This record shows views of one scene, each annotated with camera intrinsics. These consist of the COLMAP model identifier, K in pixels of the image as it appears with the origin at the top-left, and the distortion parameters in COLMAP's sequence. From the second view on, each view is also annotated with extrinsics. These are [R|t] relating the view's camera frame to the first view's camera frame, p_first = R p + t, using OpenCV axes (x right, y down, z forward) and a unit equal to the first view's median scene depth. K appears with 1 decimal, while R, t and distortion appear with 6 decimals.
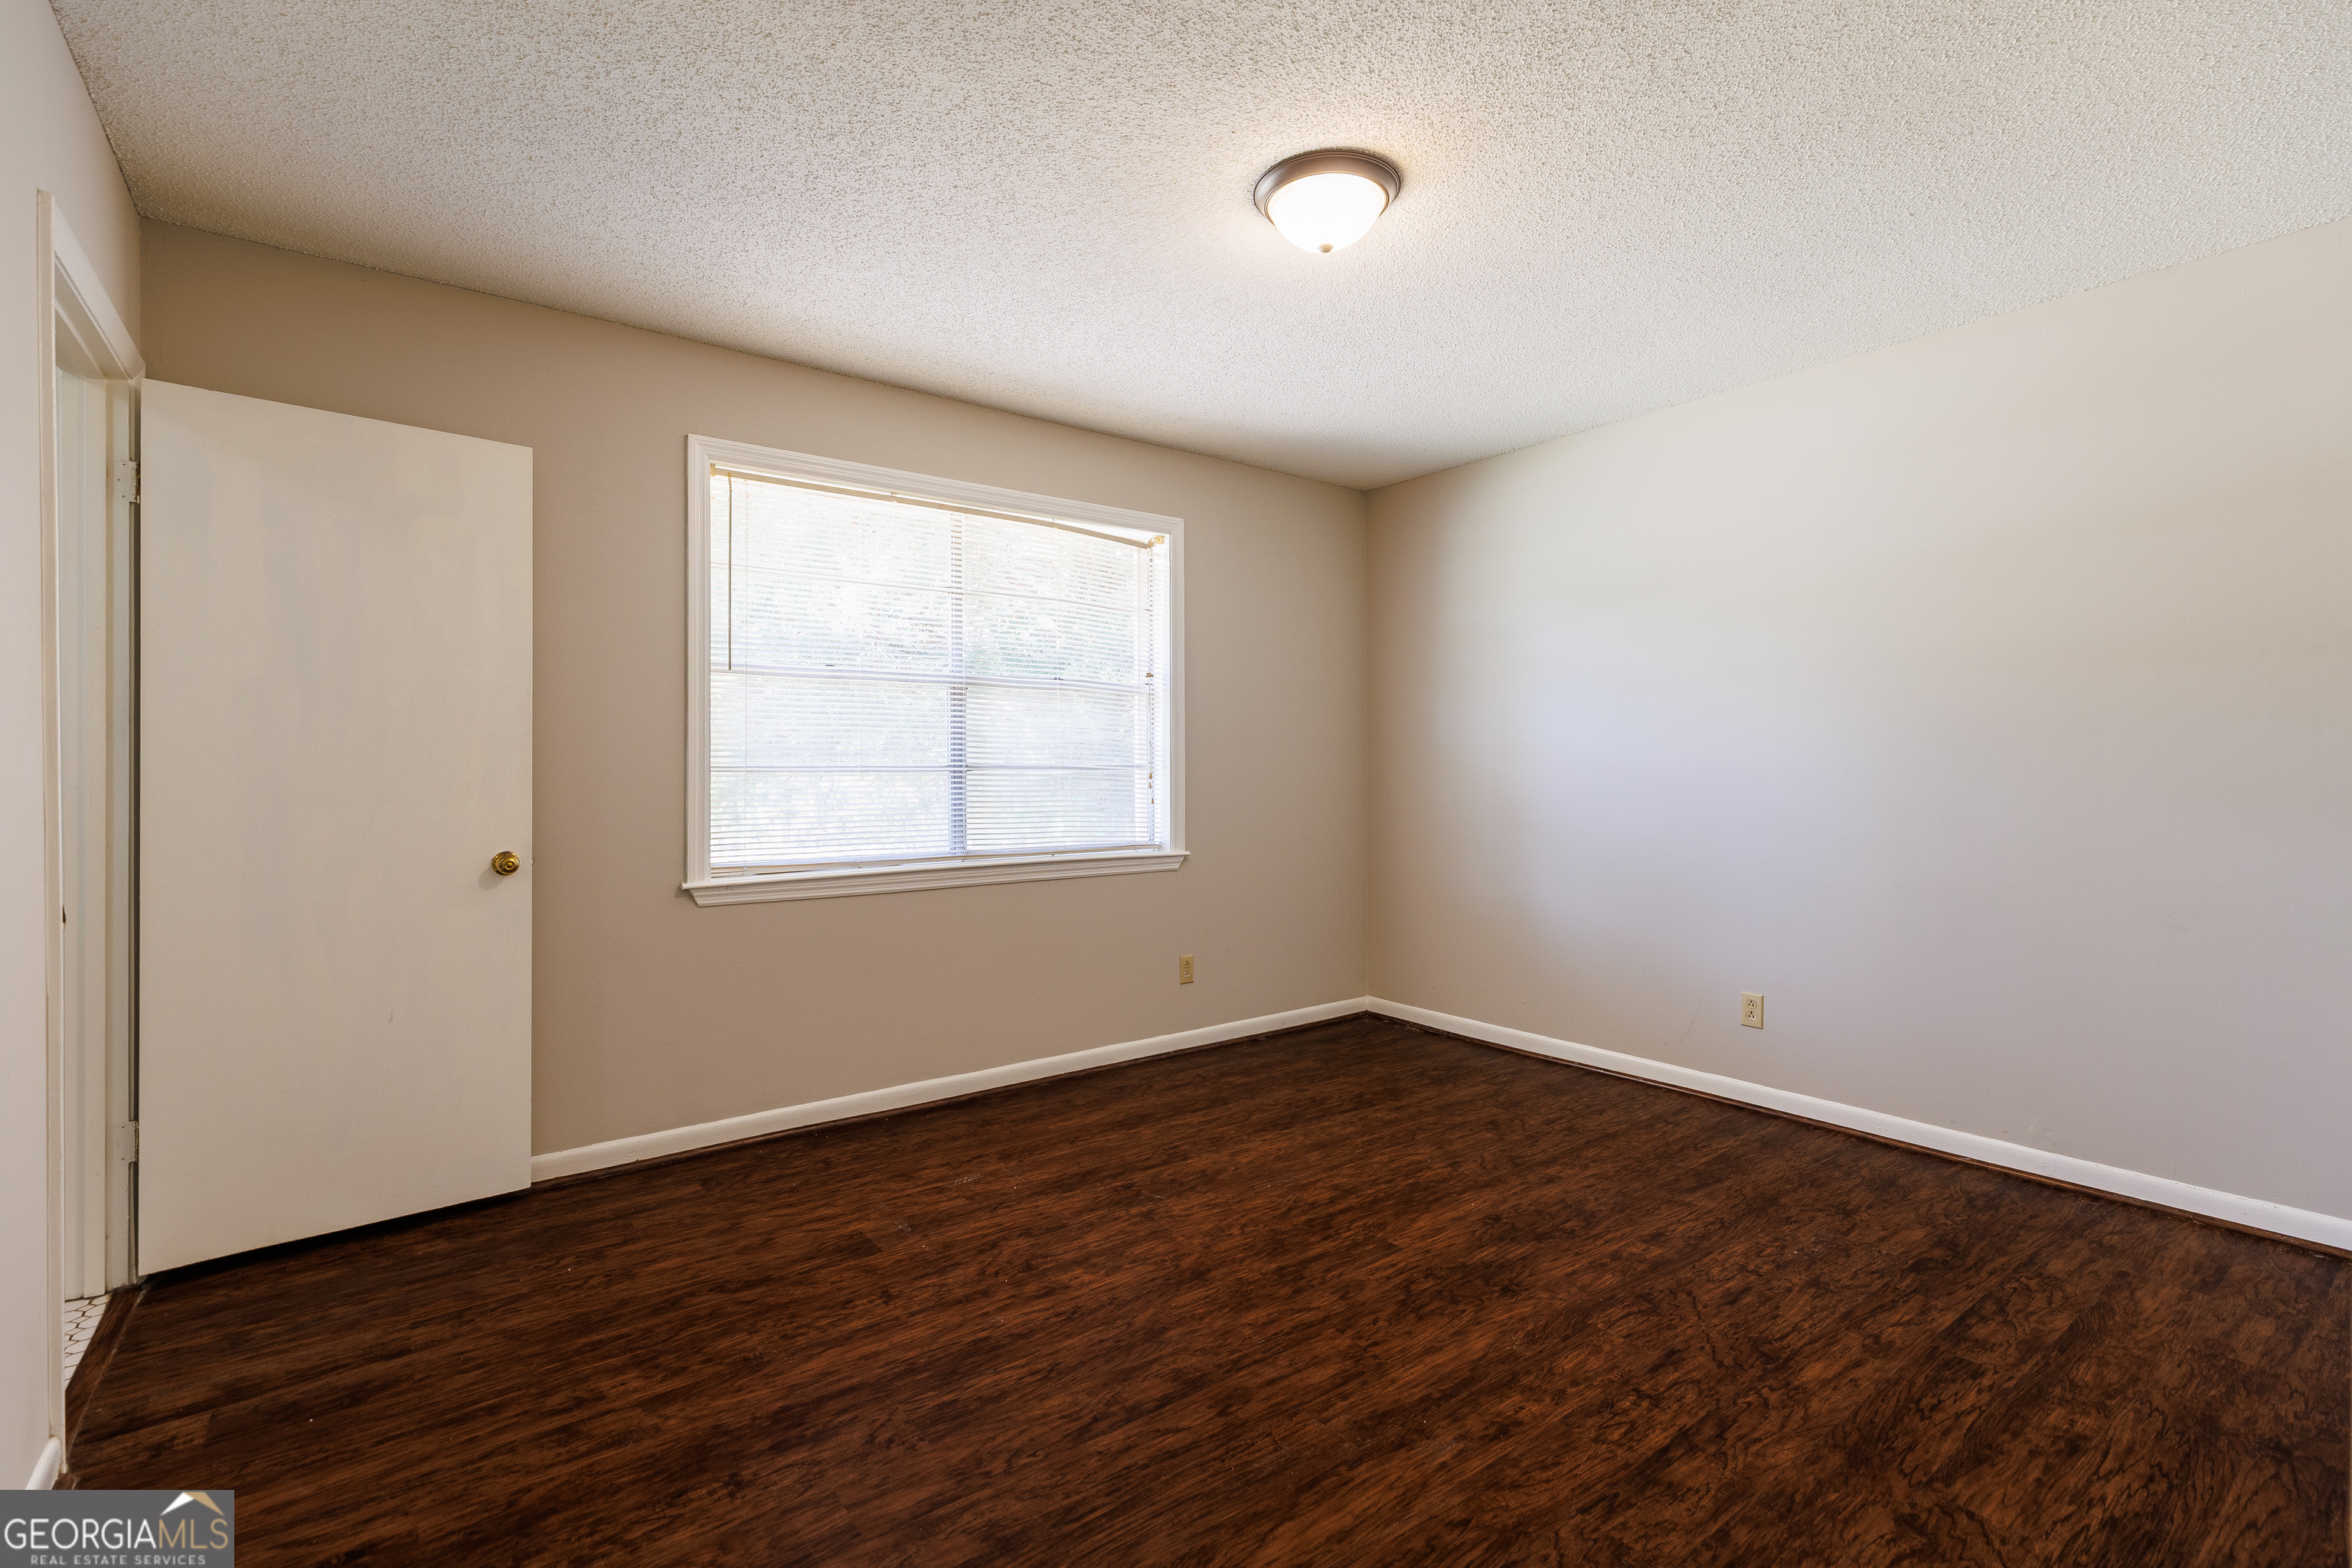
lens RADIAL K [[1047.5, 0, 1165.6], [0, 1047.5, 782.8], [0, 0, 1]] dist [0.002276, 0.000144]
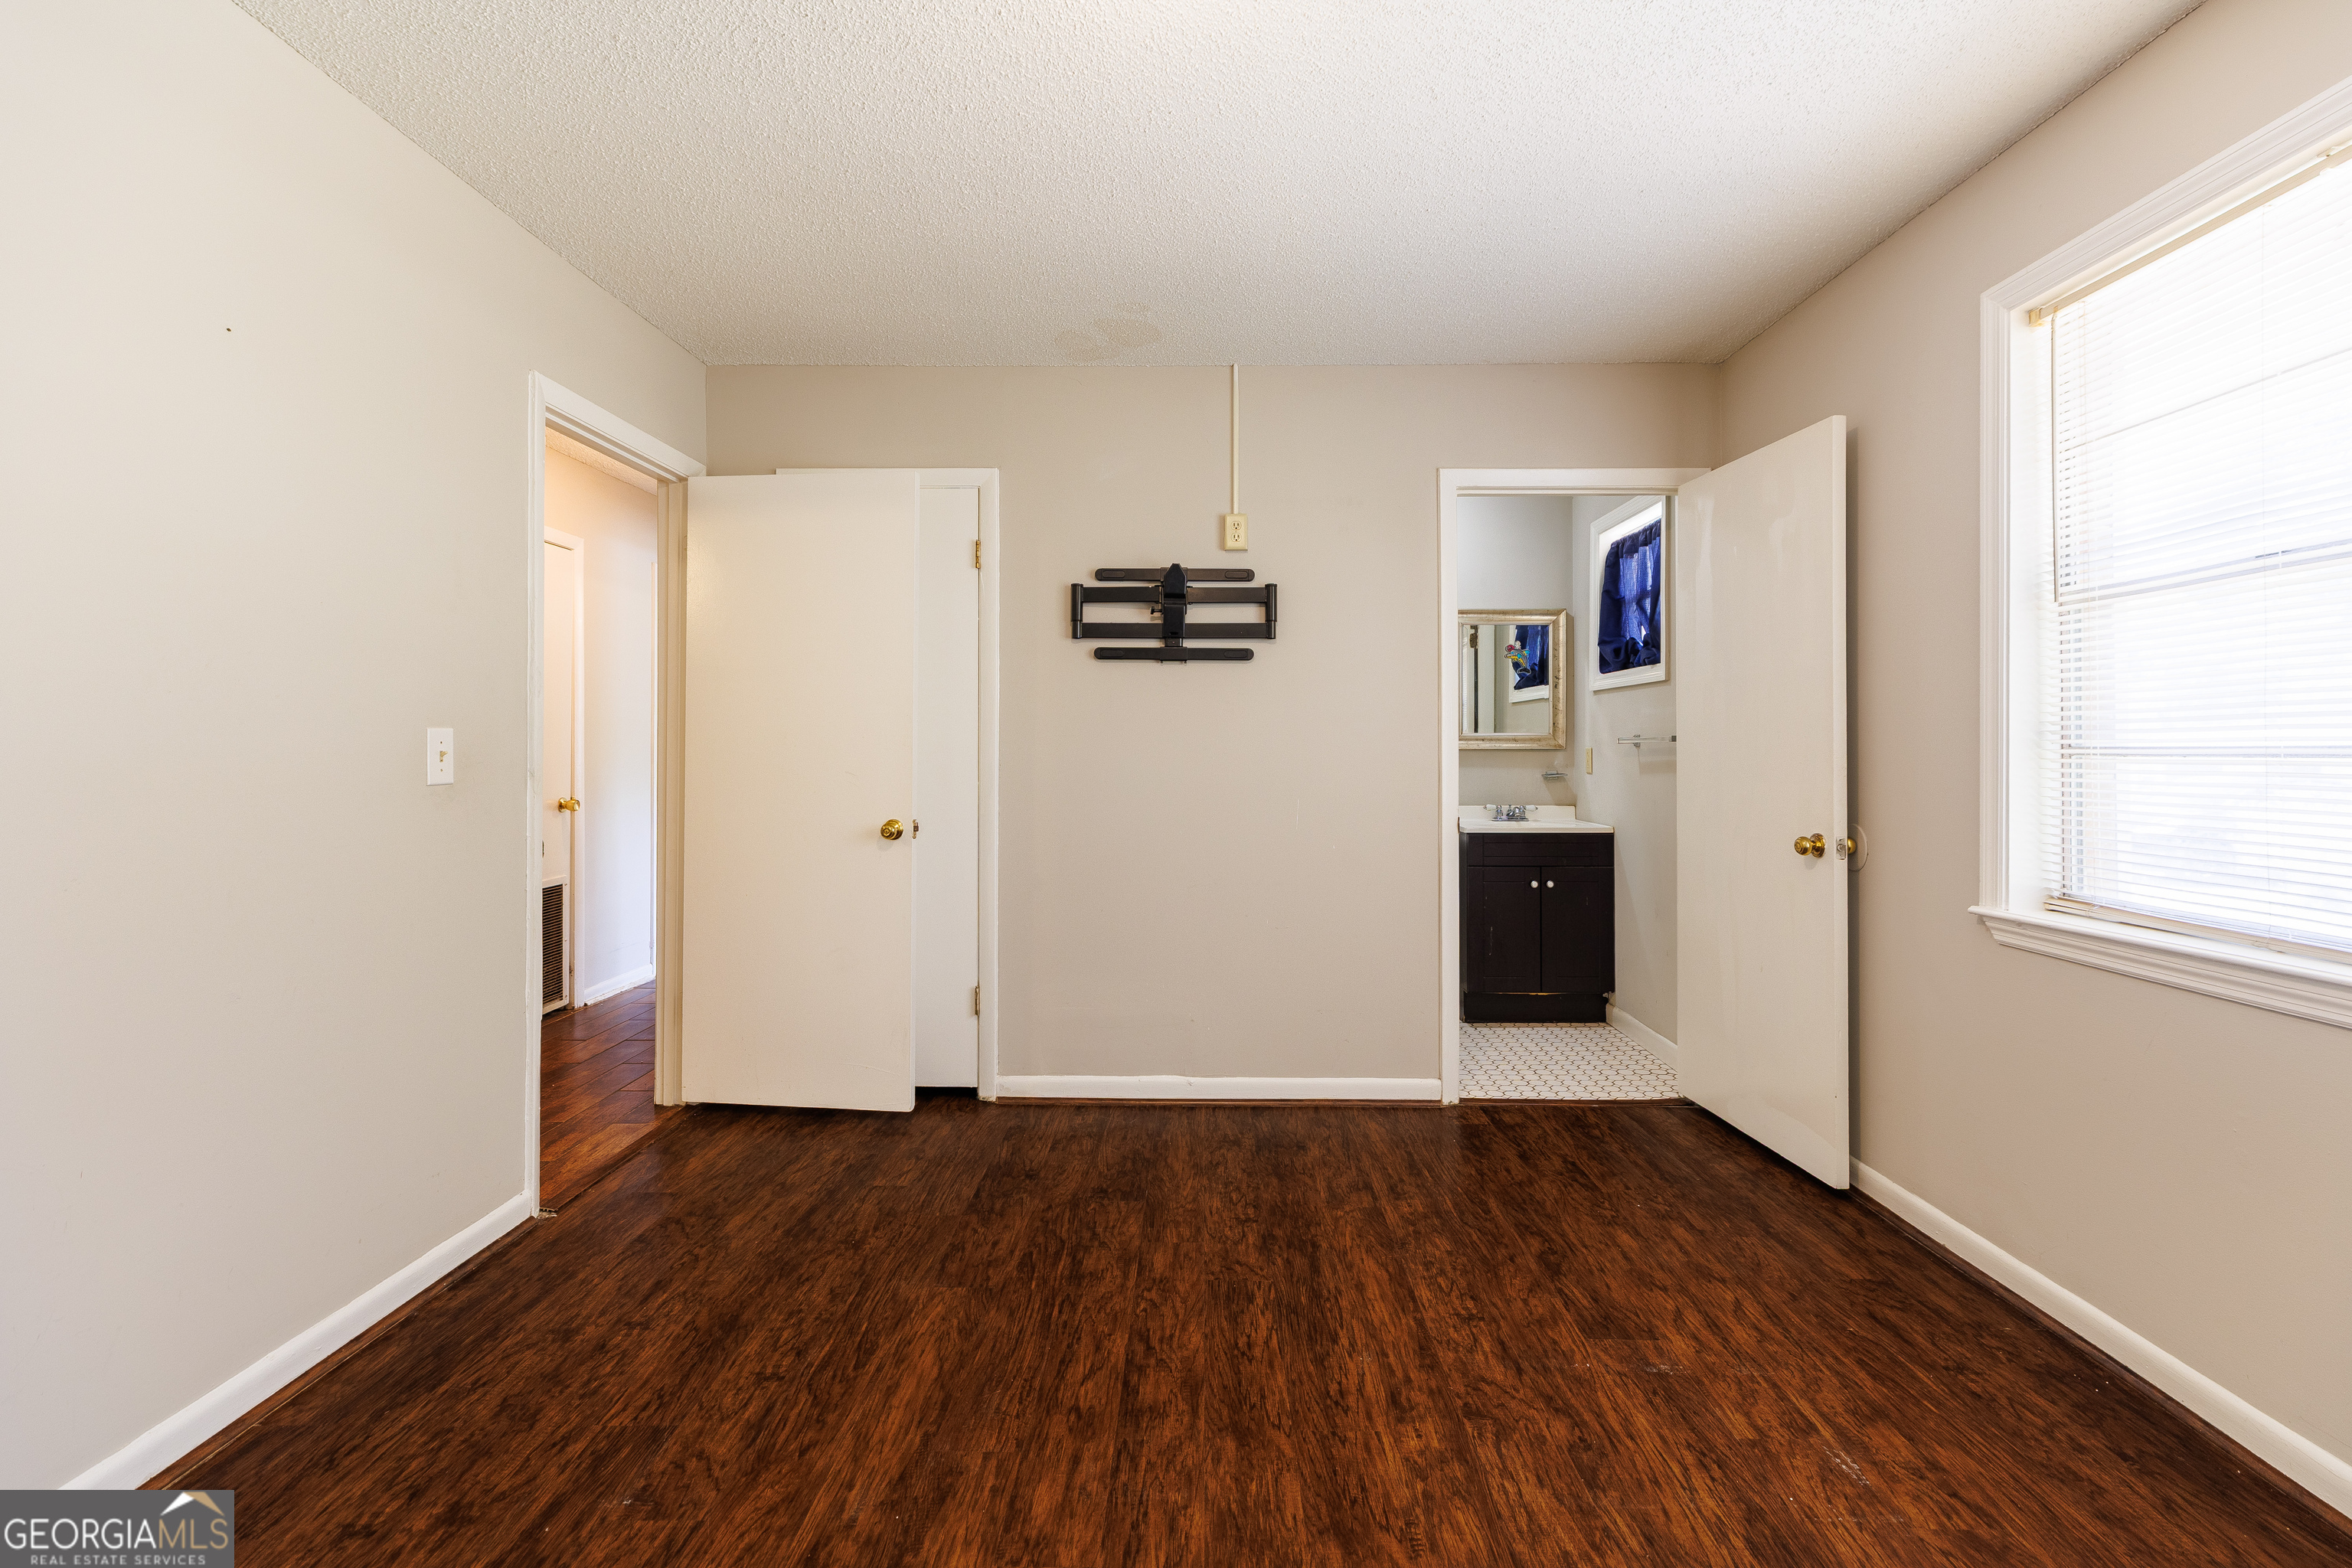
lens RADIAL K [[1047.5, 0, 1188.2], [0, 1047.5, 742.2], [0, 0, 1]] dist [0.002276, 0.000144]
pose [[-0.603578, -0.004238, -0.797292, 0.721137], [-0.009819, 0.999950, 0.002117, -0.023385], [0.797243, 0.009106, -0.603590, 1.554963]]
